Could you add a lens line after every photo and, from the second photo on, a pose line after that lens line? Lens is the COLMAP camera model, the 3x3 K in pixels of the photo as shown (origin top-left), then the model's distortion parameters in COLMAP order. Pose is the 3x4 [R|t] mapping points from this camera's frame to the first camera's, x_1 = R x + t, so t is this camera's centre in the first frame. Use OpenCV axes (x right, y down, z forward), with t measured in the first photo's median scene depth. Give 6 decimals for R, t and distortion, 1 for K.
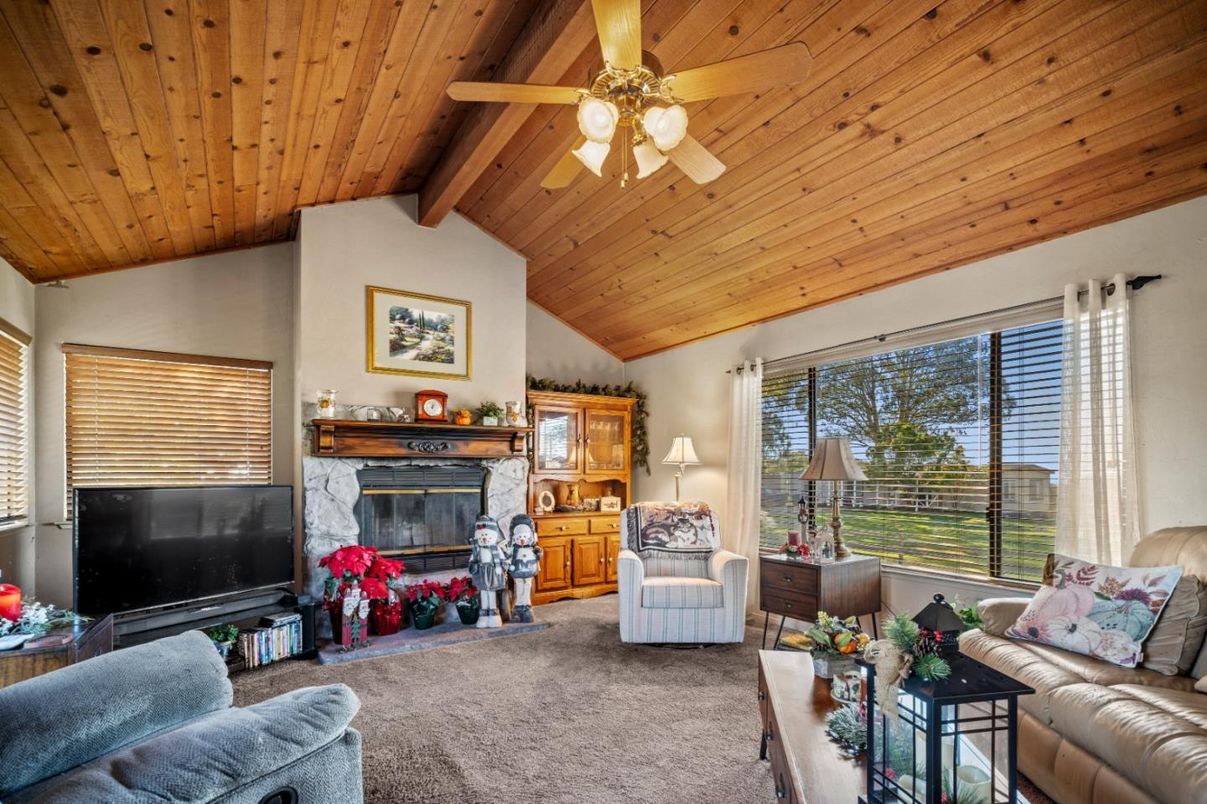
lens RADIAL K [[586.7, 0, 629.6], [0, 586.7, 477.7], [0, 0, 1]] dist [-0.018753, 0.017030]
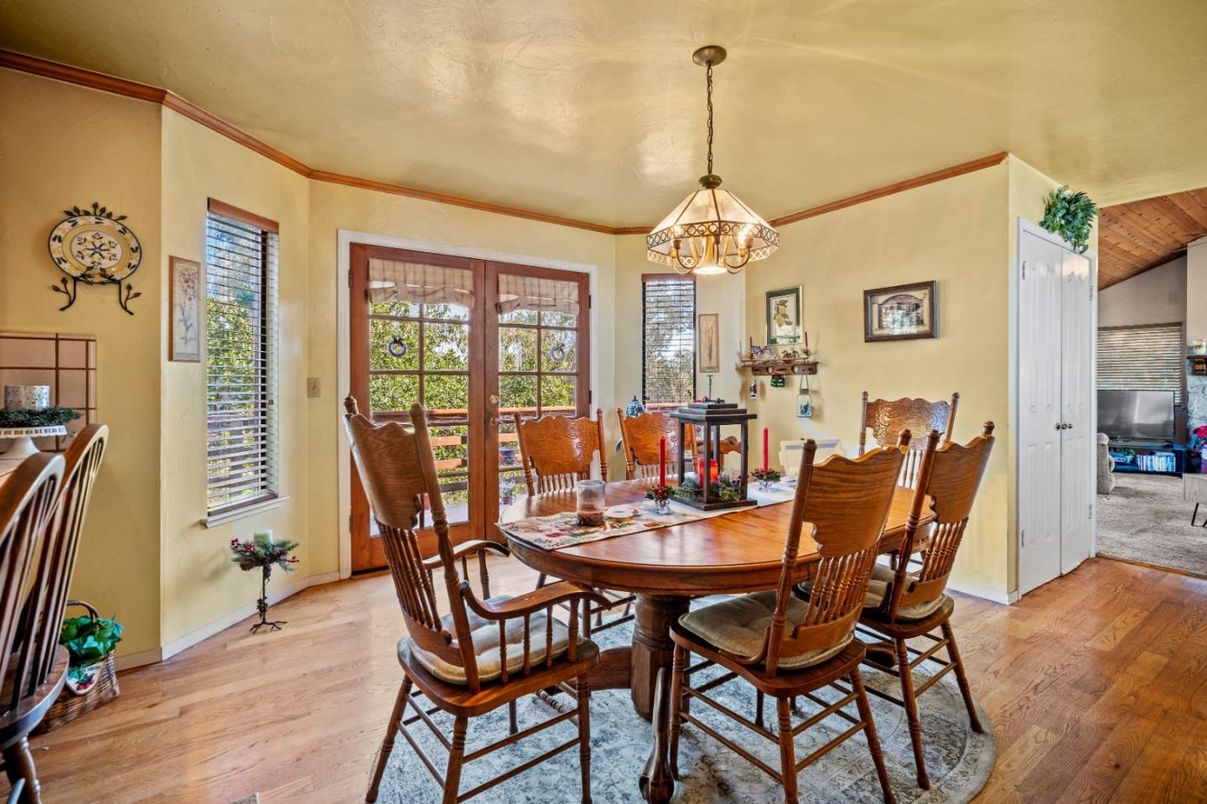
lens RADIAL K [[558.5, 0, 586.7], [0, 558.5, 383.9], [0, 0, 1]] dist [-0.004276, 0.000164]
pose [[0.017564, 0.001611, -0.999844, 1.092366], [-0.008105, 0.999966, 0.001468, 0.004466], [0.999813, 0.008078, 0.017577, -0.884527]]
